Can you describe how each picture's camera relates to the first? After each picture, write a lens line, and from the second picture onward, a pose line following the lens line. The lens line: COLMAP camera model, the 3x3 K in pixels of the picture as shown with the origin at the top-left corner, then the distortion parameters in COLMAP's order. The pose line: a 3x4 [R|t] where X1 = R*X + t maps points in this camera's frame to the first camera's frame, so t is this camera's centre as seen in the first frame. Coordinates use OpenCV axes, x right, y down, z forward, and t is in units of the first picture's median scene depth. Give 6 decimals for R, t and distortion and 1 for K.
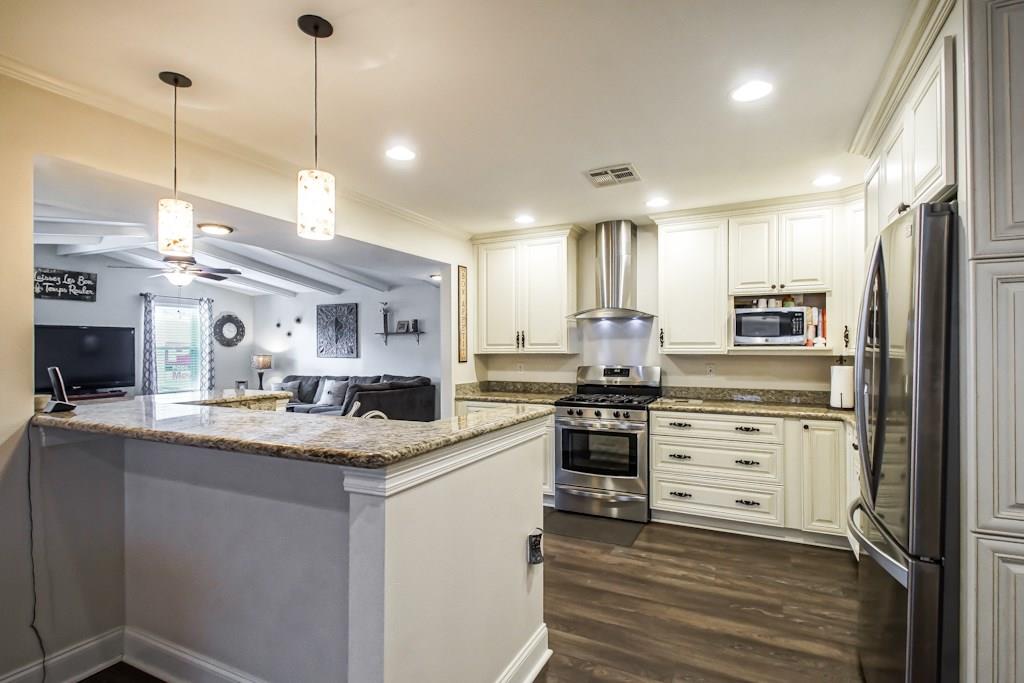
lens RADIAL K [[491.1, 0, 518.5], [0, 491.1, 347.3], [0, 0, 1]] dist [0.002068, 0.000351]
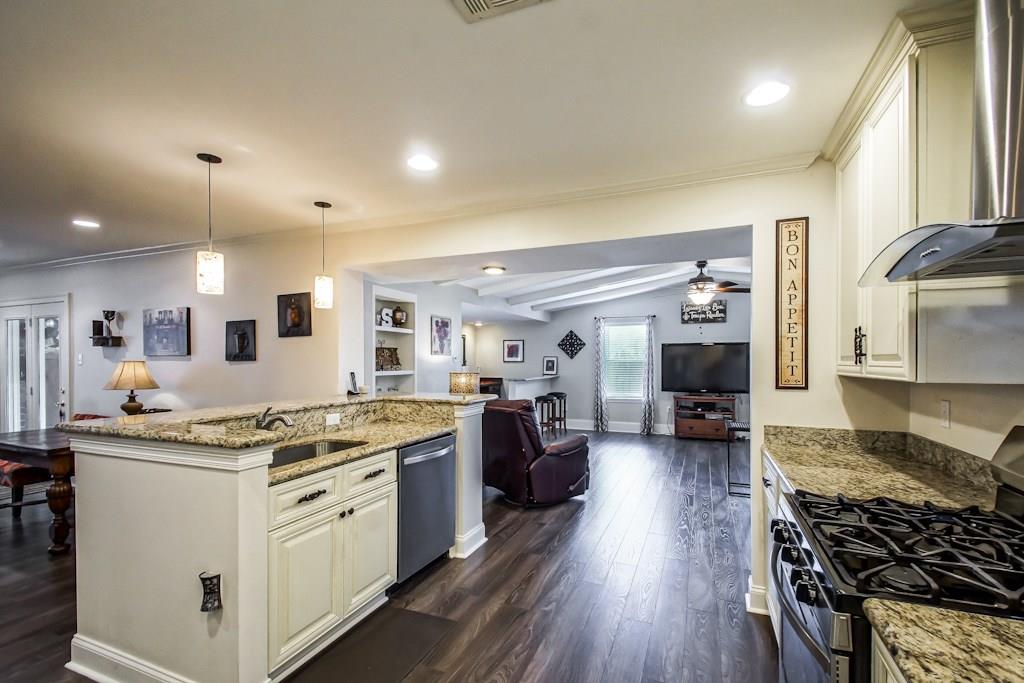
lens RADIAL K [[461.6, 0, 524.9], [0, 461.6, 363.1], [0, 0, 1]] dist [0.001125, -0.000089]
pose [[0.073351, 0.010075, -0.997255, 0.257431], [0.000260, 0.999949, 0.010121, -0.003111], [0.997306, -0.001001, 0.073345, 0.426171]]
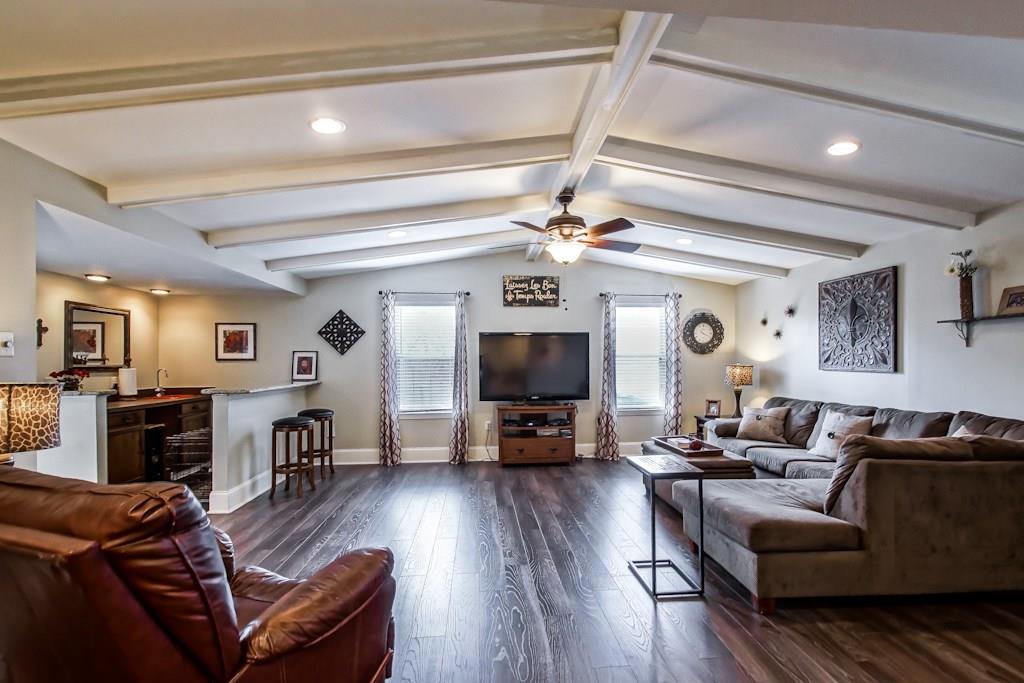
lens RADIAL K [[477.2, 0, 527.7], [0, 477.2, 359.9], [0, 0, 1]] dist [0.001607, -0.000505]
pose [[0.519464, -0.000855, -0.854492, -0.121161], [0.003967, 0.999991, 0.001410, 0.007300], [0.854483, -0.004122, 0.519463, 0.492153]]
